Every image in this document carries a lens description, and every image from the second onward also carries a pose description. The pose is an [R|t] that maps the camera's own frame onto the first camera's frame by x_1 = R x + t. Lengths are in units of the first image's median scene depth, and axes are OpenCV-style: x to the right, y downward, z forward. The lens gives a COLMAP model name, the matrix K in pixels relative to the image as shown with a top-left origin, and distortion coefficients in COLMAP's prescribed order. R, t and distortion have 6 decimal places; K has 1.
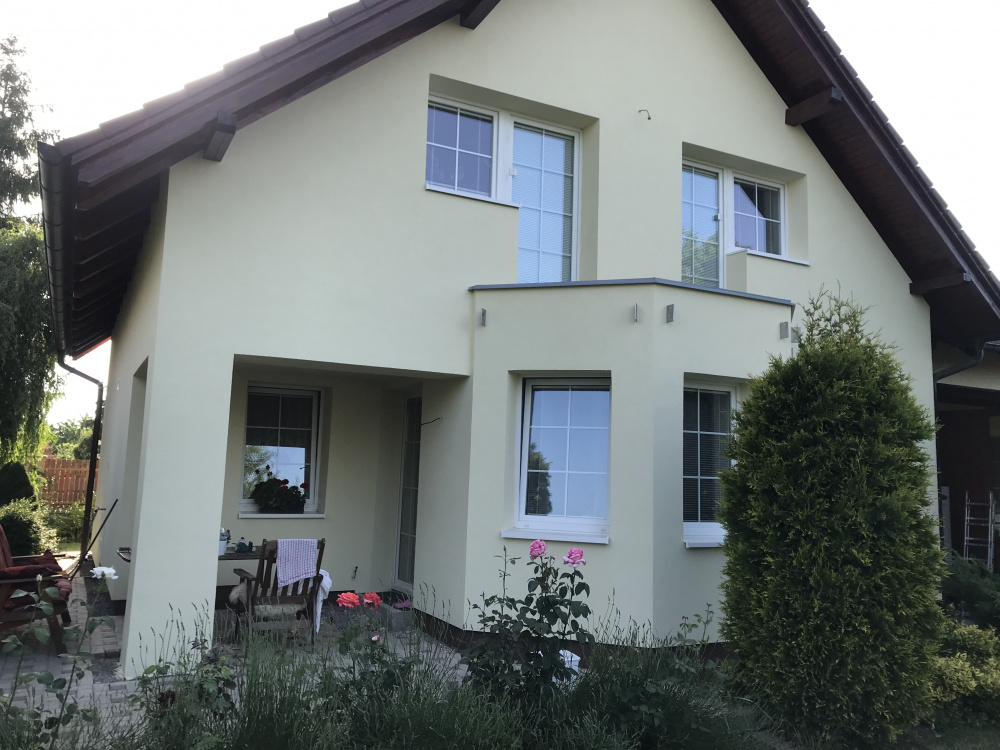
lens RADIAL K [[806.4, 0, 500.4], [0, 806.4, 374.7], [0, 0, 1]] dist [0.000190, 0.001541]
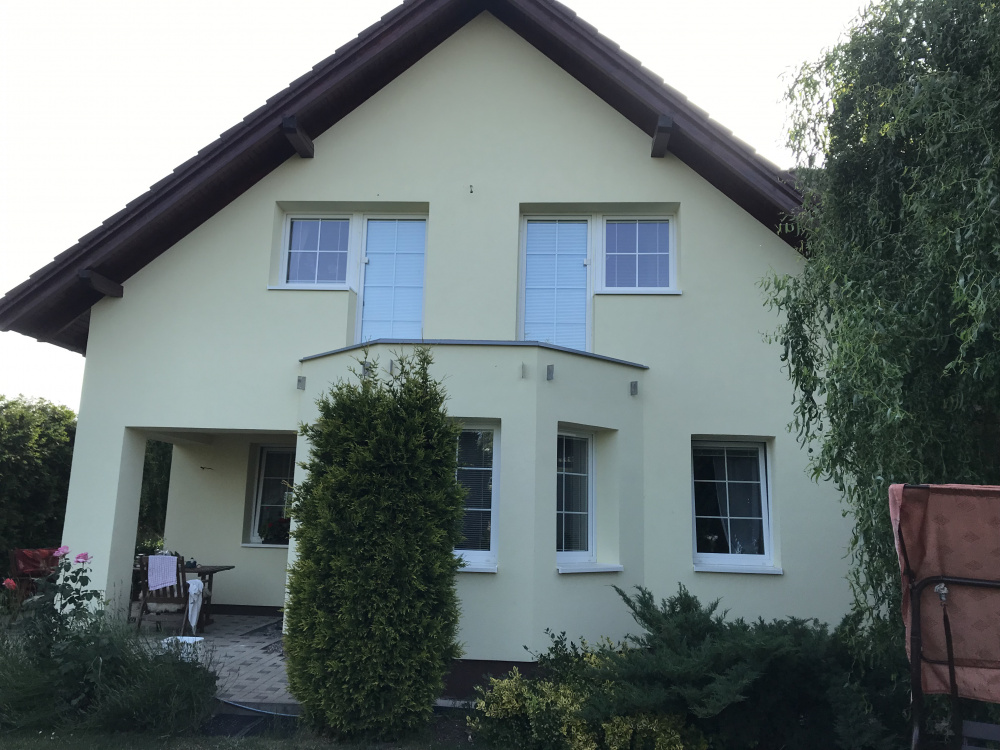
lens RADIAL K [[806.4, 0, 498.7], [0, 806.4, 380.1], [0, 0, 1]] dist [0.000190, 0.001541]
pose [[0.874771, -0.095752, -0.474981, 0.764567], [0.066246, 0.994709, -0.078521, 0.040235], [0.479987, 0.037222, 0.876486, 0.033140]]
